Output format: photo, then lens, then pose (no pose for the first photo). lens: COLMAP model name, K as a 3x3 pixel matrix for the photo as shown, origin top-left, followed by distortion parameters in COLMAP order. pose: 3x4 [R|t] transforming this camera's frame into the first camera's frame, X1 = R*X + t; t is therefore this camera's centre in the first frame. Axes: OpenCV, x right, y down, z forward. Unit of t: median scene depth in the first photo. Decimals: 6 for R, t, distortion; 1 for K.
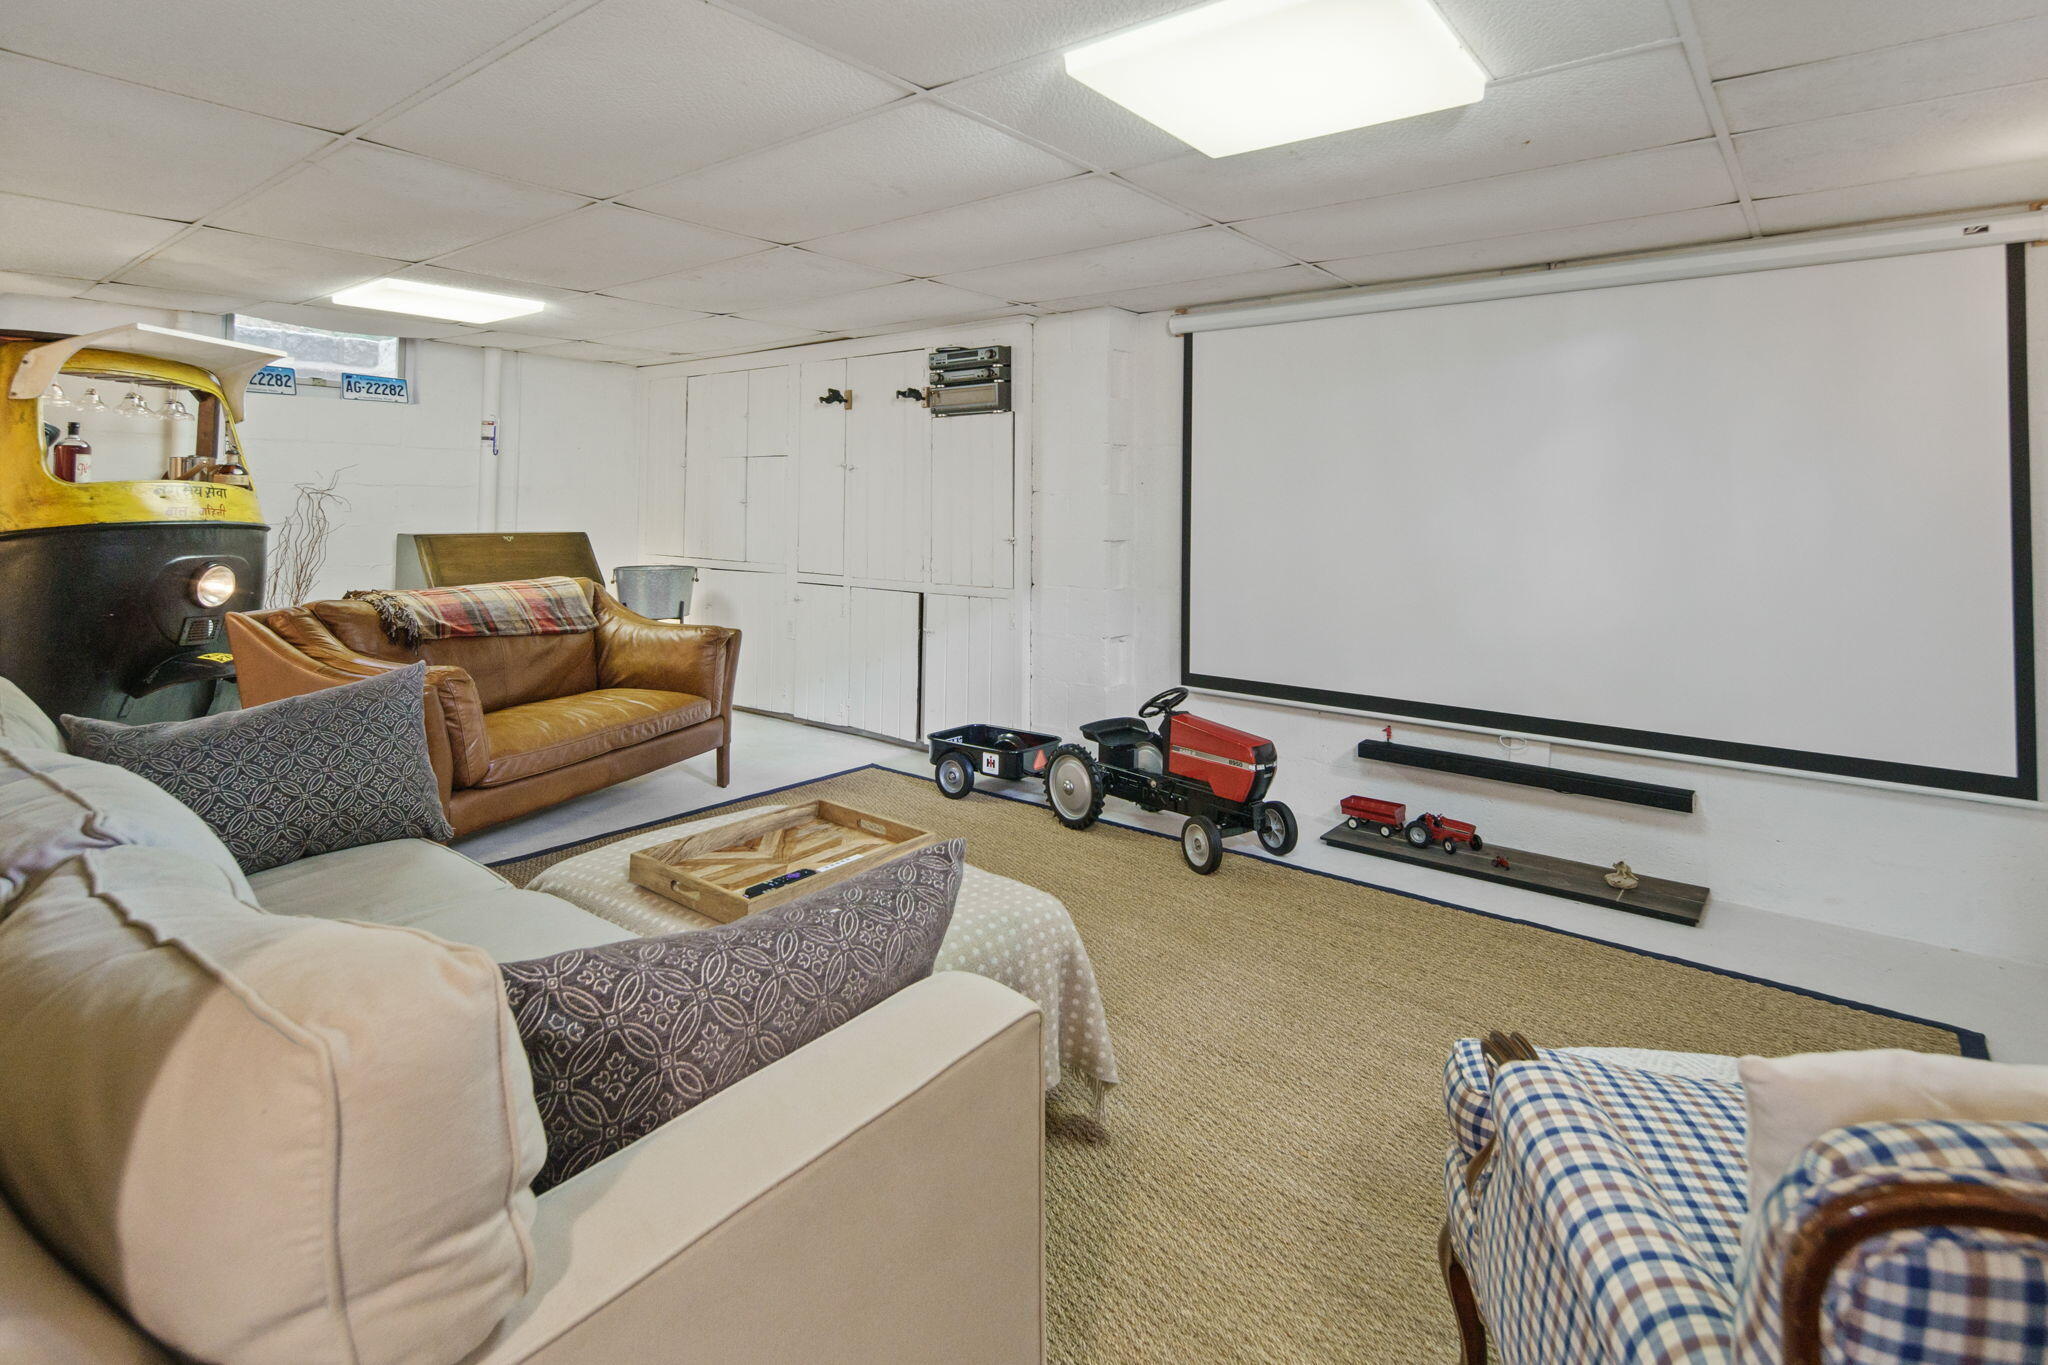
lens RADIAL K [[1015.7, 0, 1027.9], [0, 1015.7, 609.8], [0, 0, 1]] dist [0.000308, -0.000226]
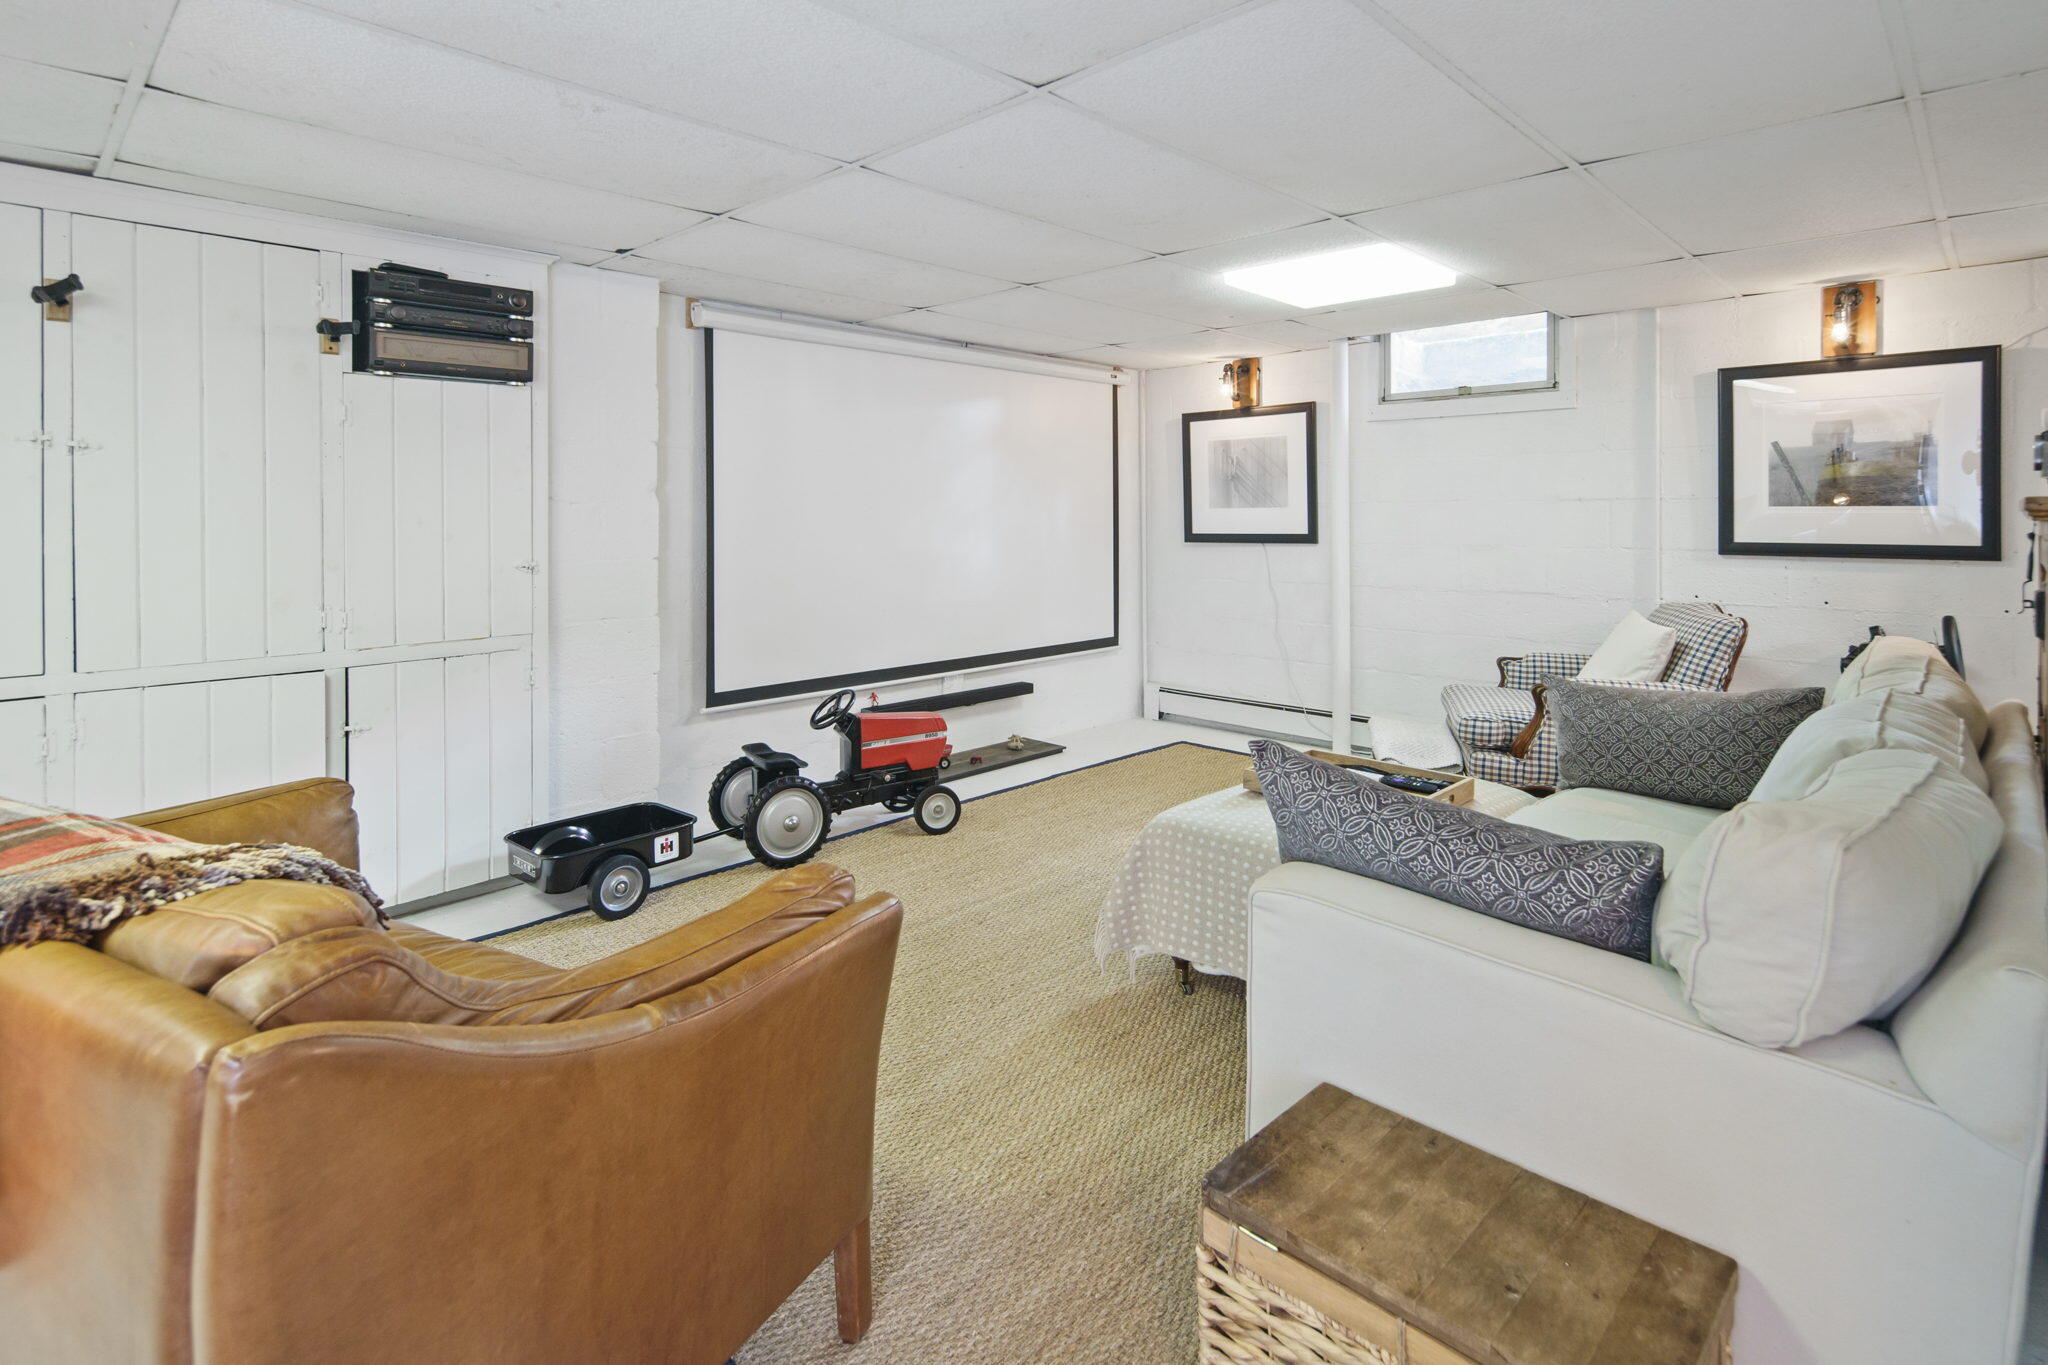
lens RADIAL K [[994.8, 0, 1024.5], [0, 994.8, 653.2], [0, 0, 1]] dist [0.001327, -0.000198]
pose [[0.101352, -0.148319, 0.983732, -0.747146], [0.106960, 0.984717, 0.137447, -0.072817], [-0.989084, 0.091290, 0.115668, 0.630480]]
